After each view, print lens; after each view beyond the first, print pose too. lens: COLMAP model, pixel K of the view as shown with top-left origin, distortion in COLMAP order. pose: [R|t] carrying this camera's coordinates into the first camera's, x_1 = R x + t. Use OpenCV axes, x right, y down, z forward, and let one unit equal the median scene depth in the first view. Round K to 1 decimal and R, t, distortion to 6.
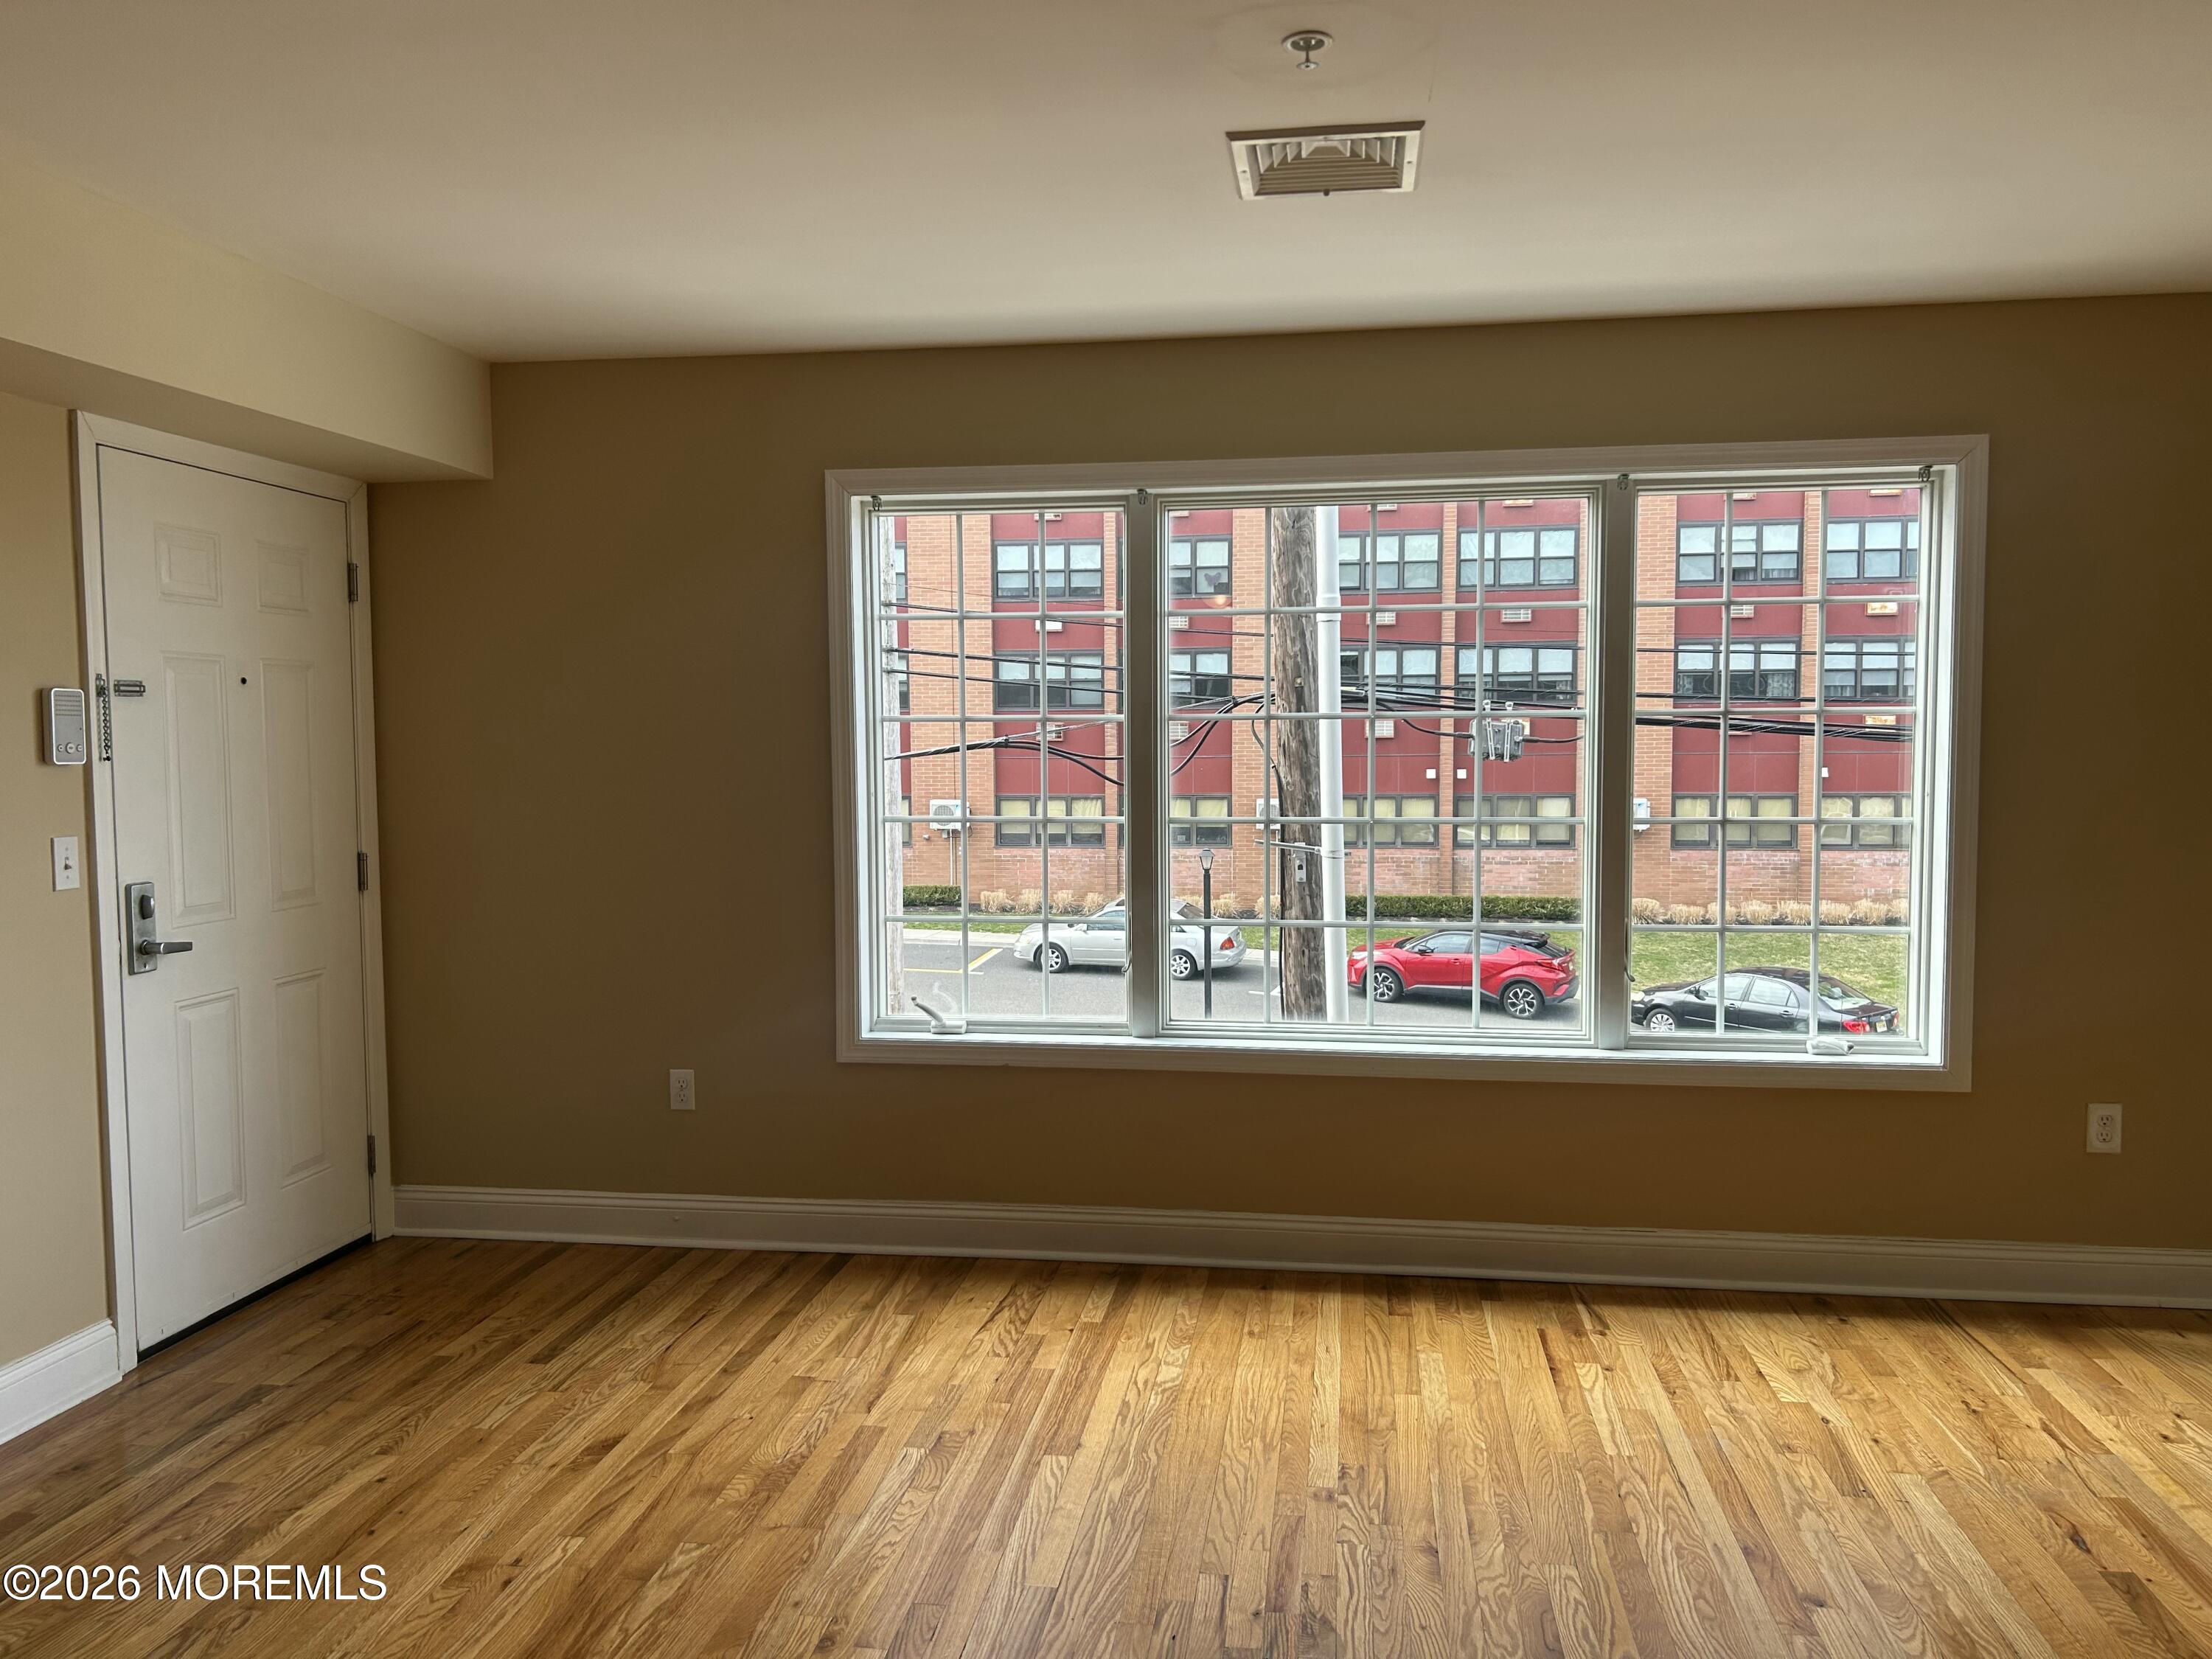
lens RADIAL K [[1658.8, 0, 1106.0], [0, 1658.8, 836.3], [0, 0, 1]] dist [0.000060, -0.000067]
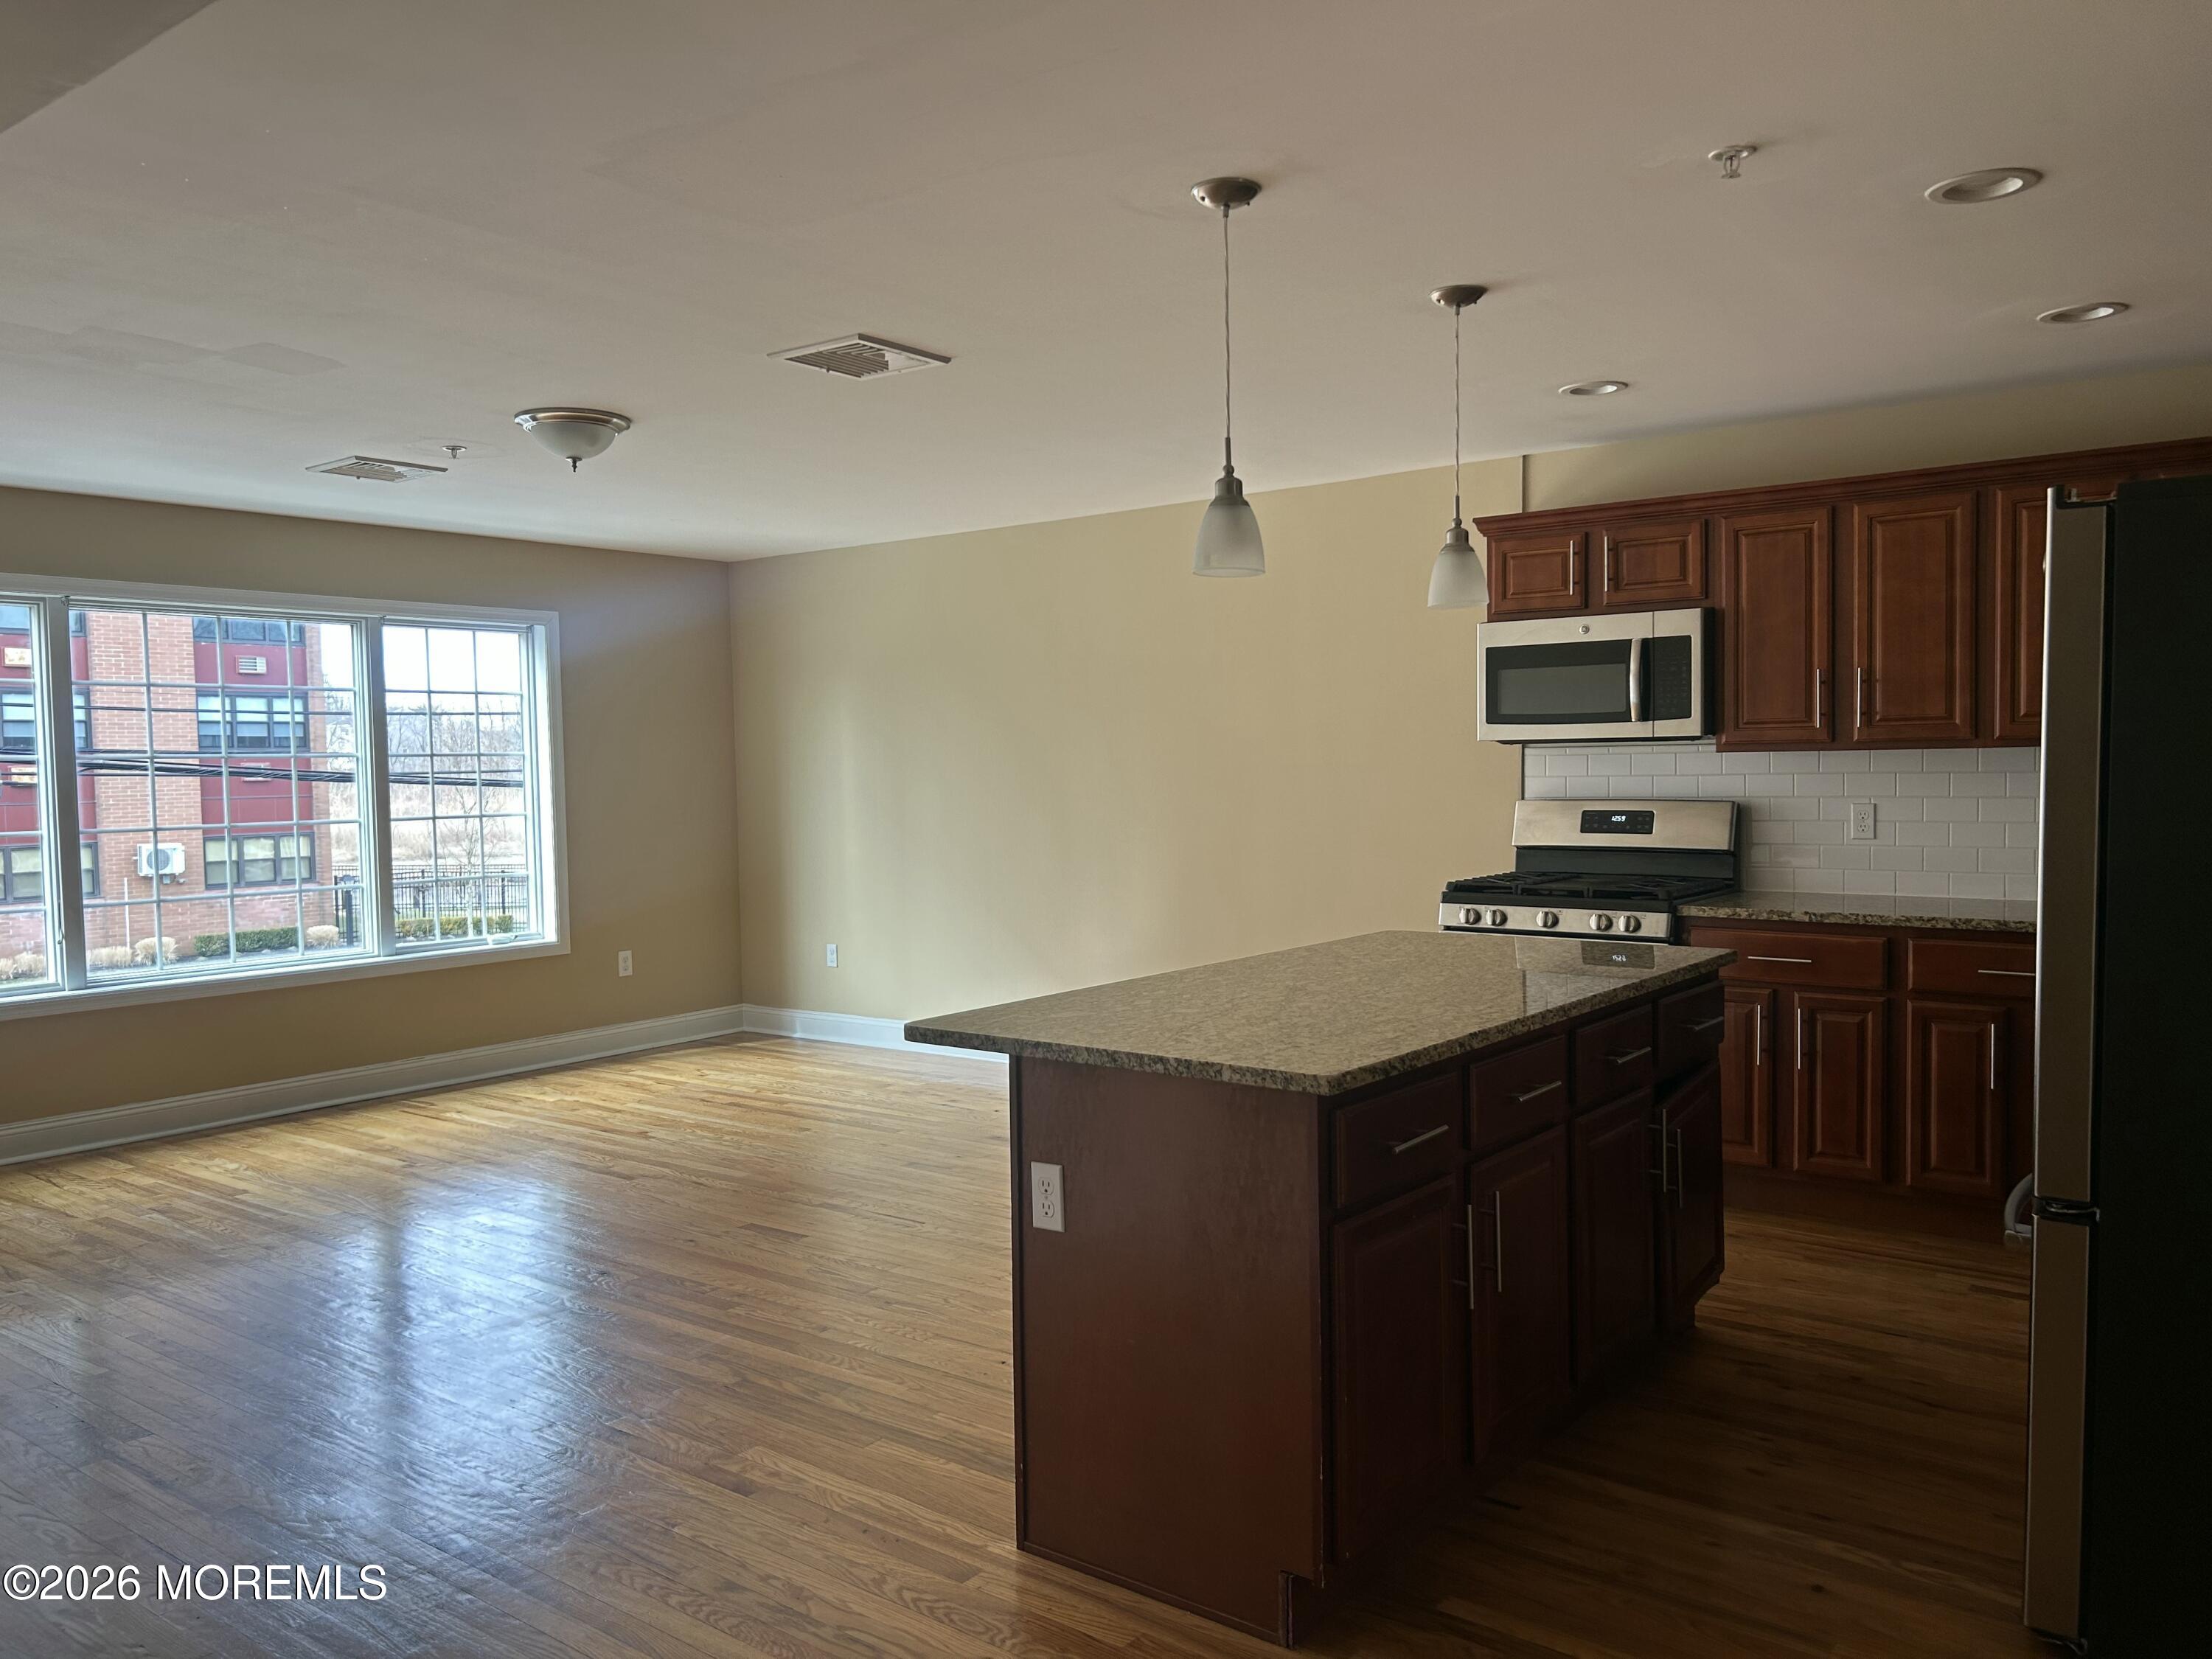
lens RADIAL K [[1658.8, 0, 1108.7], [0, 1658.8, 834.7], [0, 0, 1]] dist [0.000060, -0.000067]
pose [[0.490139, -0.041906, 0.870636, -0.796464], [0.069622, 0.997534, 0.008820, 0.042624], [-0.868859, 0.056293, 0.491848, -0.465857]]
